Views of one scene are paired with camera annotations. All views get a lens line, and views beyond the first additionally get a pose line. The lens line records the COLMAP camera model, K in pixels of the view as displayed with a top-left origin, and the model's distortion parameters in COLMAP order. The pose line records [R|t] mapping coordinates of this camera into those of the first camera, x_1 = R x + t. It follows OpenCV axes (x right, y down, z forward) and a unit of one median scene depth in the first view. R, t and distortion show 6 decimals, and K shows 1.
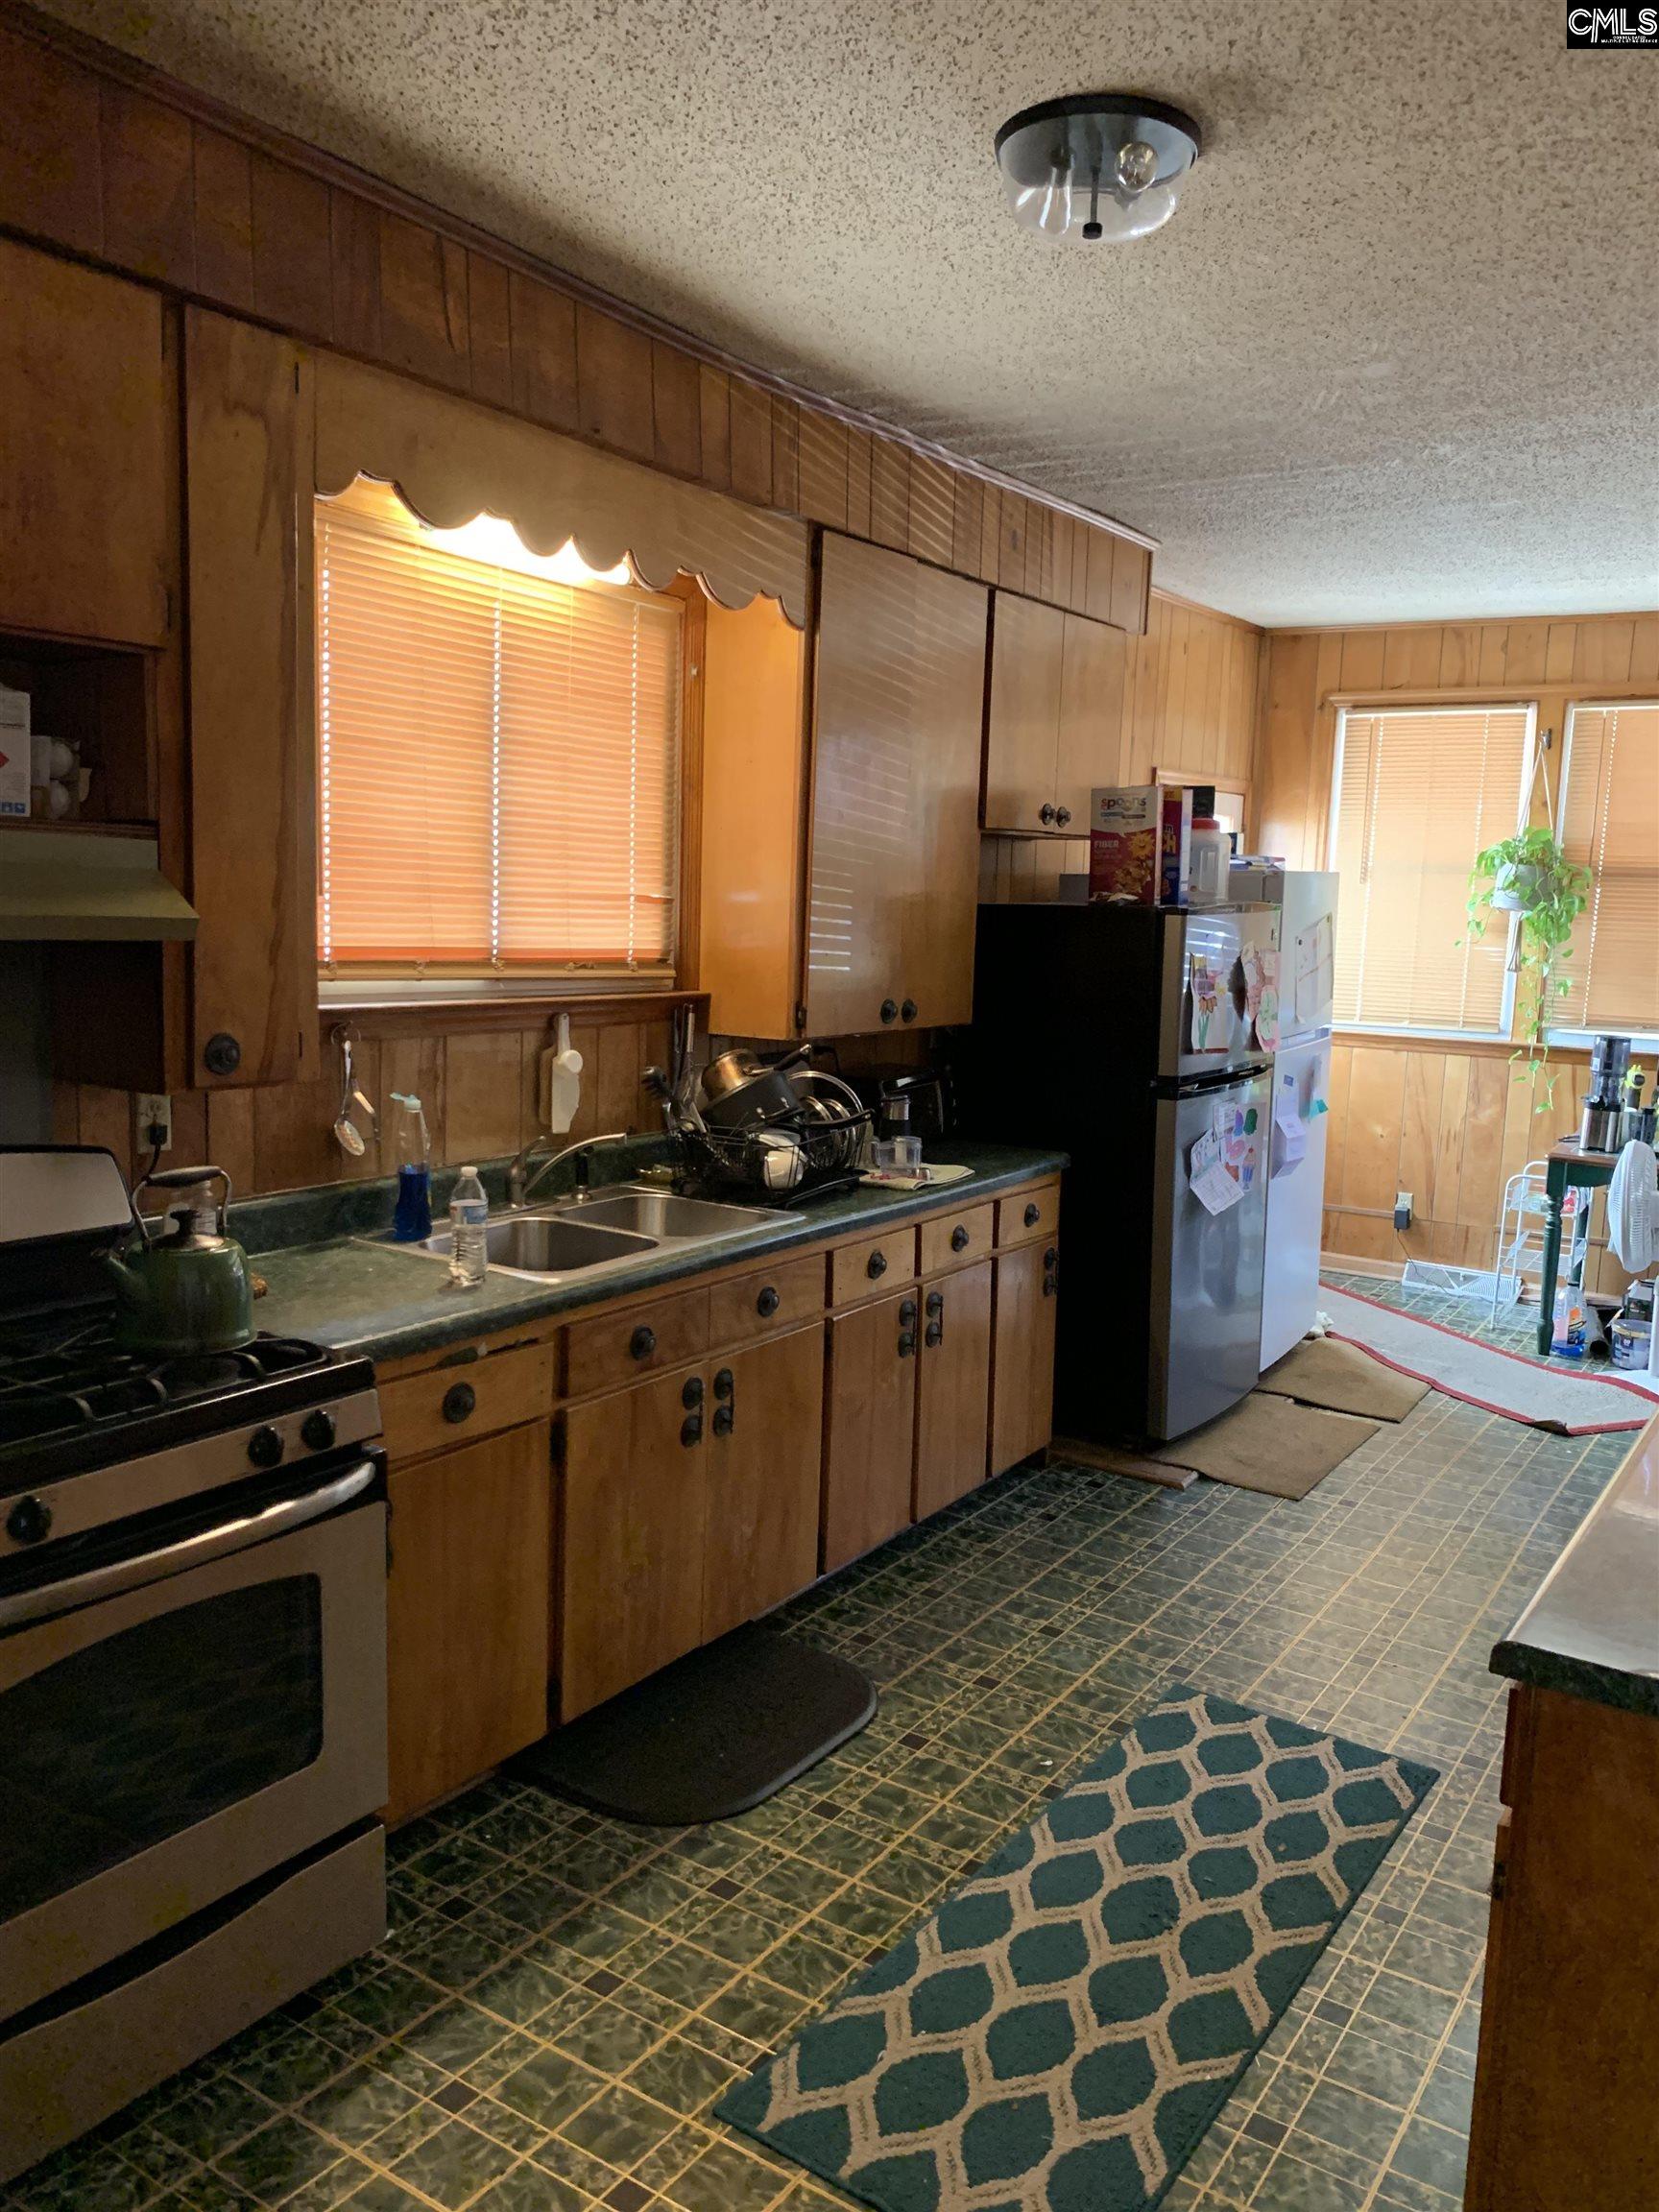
lens RADIAL K [[1715.4, 0, 833.6], [0, 1715.4, 1127.2], [0, 0, 1]] dist [0.124610, -0.245140]
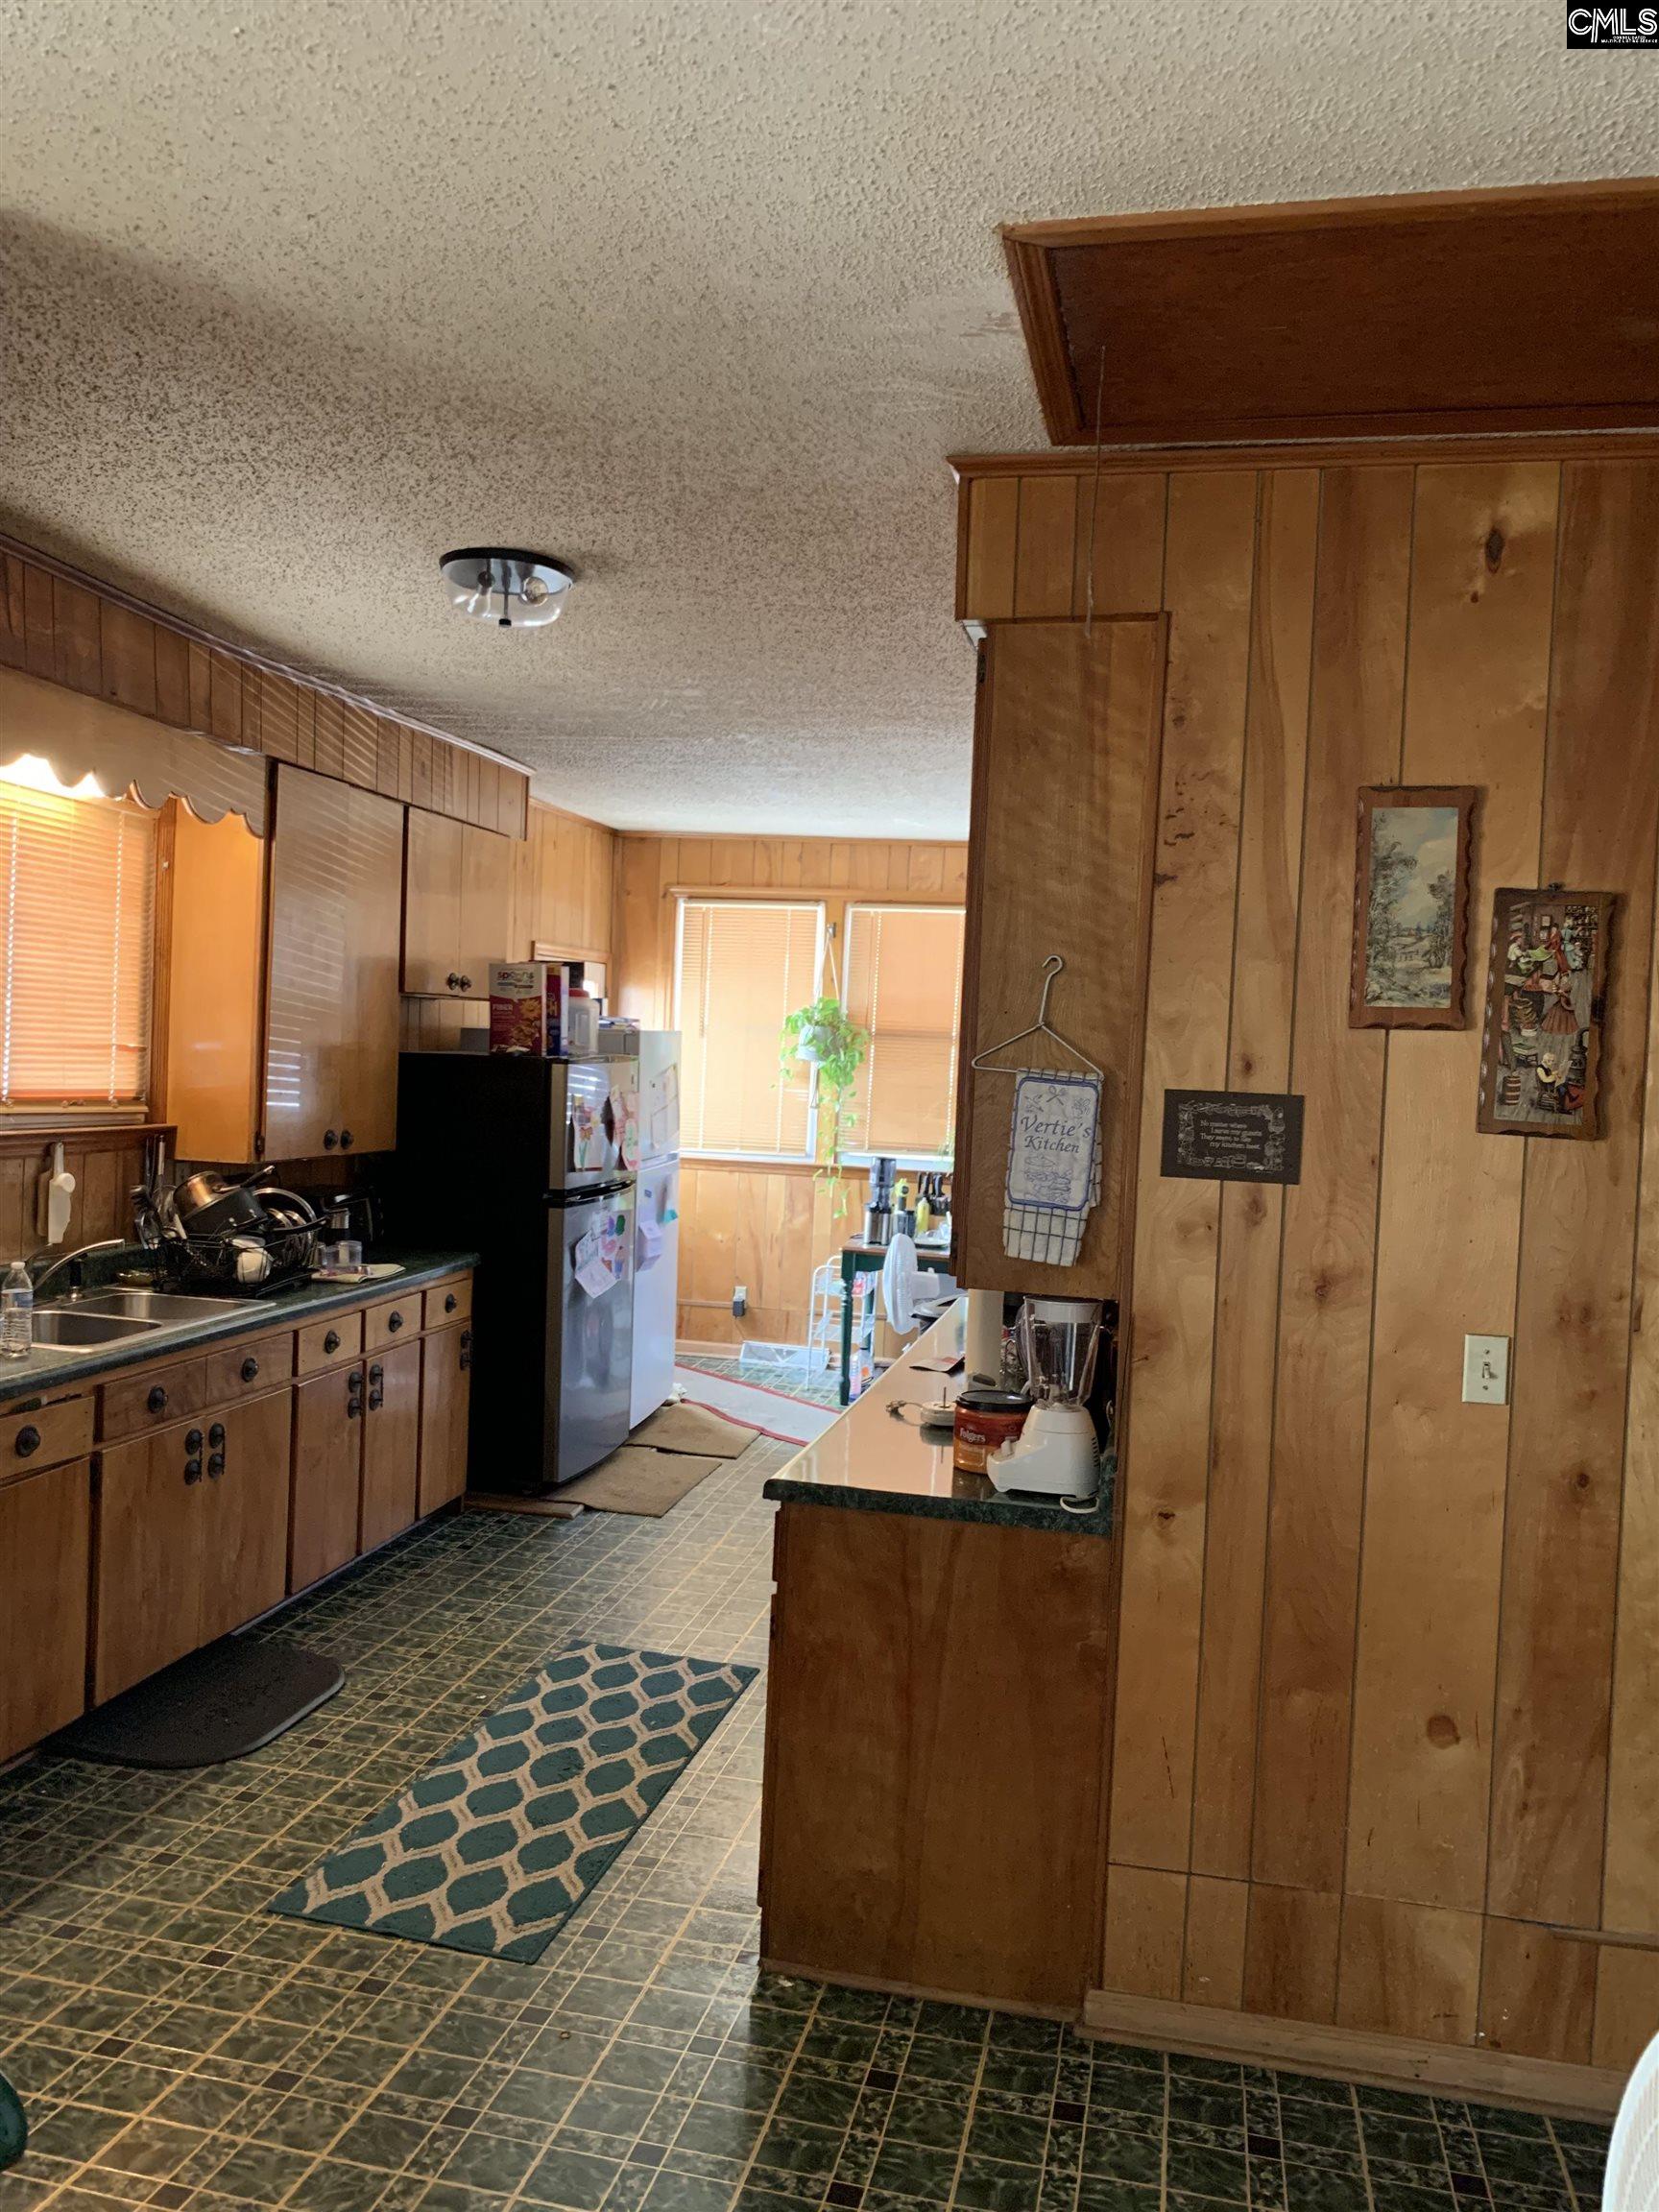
lens RADIAL K [[1655.7, 0, 829.5], [0, 1655.7, 1106.0], [0, 0, 1]] dist [0.072341, -0.241522]
pose [[0.933495, -0.000813, 0.358590, -0.065995], [0.033504, 0.995821, -0.084960, 0.022880], [-0.357022, 0.091324, 0.929621, -0.251398]]
